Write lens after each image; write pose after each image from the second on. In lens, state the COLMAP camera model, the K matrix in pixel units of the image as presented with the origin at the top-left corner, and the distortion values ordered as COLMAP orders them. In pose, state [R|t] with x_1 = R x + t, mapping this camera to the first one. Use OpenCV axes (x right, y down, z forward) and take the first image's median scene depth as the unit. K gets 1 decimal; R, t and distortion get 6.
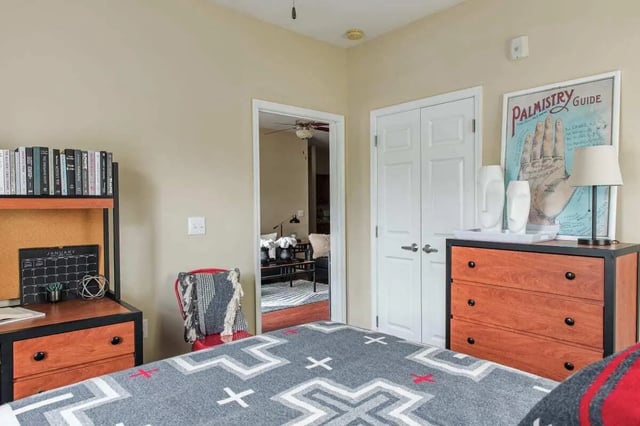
lens RADIAL K [[412.1, 0, 320.0], [0, 412.1, 213.0], [0, 0, 1]] dist [0.001578, 0.000152]
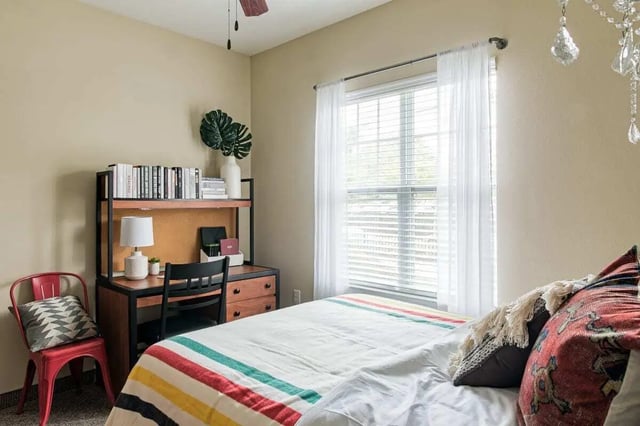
lens RADIAL K [[412.1, 0, 320.0], [0, 412.1, 213.0], [0, 0, 1]] dist [0.001578, 0.000152]
pose [[0.996434, 0.011832, 0.083548, -0.385715], [-0.011254, 0.999909, -0.007392, 0.009679], [-0.083628, 0.006426, 0.996476, -0.688956]]
